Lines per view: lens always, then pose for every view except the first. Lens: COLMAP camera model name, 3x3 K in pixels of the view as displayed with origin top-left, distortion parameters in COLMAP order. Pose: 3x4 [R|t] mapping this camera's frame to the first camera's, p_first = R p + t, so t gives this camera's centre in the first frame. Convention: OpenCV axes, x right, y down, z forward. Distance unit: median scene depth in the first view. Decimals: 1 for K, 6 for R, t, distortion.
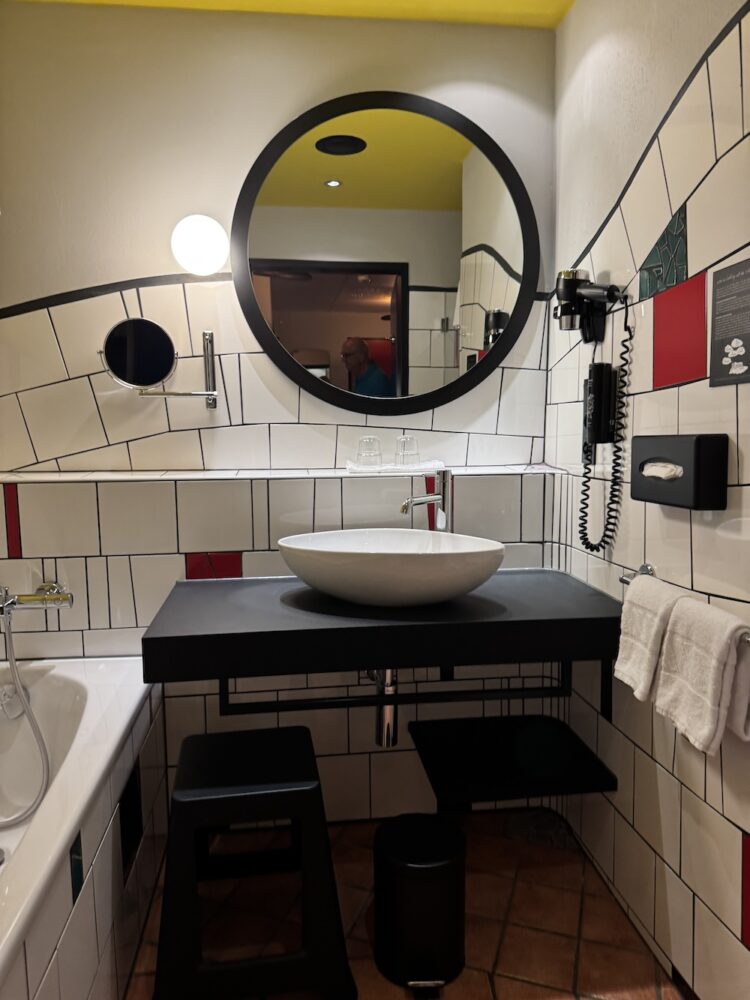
lens RADIAL K [[721.8, 0, 368.9], [0, 721.8, 500.7], [0, 0, 1]] dist [0.091502, -0.123672]
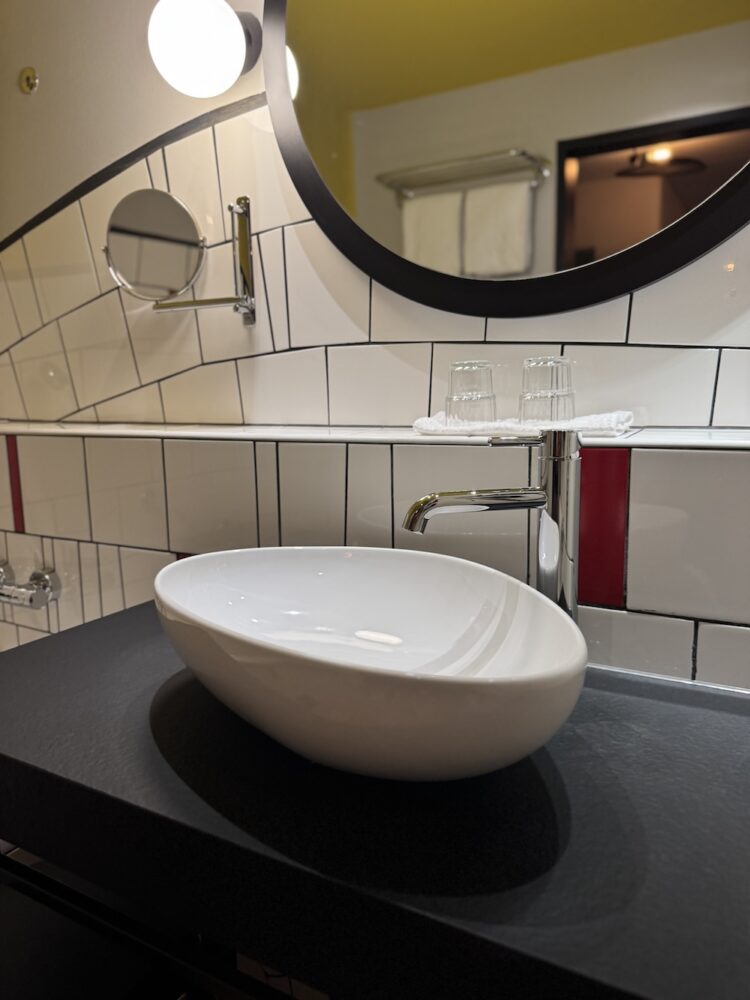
lens RADIAL K [[721.8, 0, 368.9], [0, 721.8, 500.7], [0, 0, 1]] dist [0.091502, -0.123672]
pose [[0.785554, 0.081921, -0.613346, 0.259095], [-0.054488, 0.996505, 0.063311, -0.022150], [0.616389, -0.016314, 0.787272, 0.574077]]
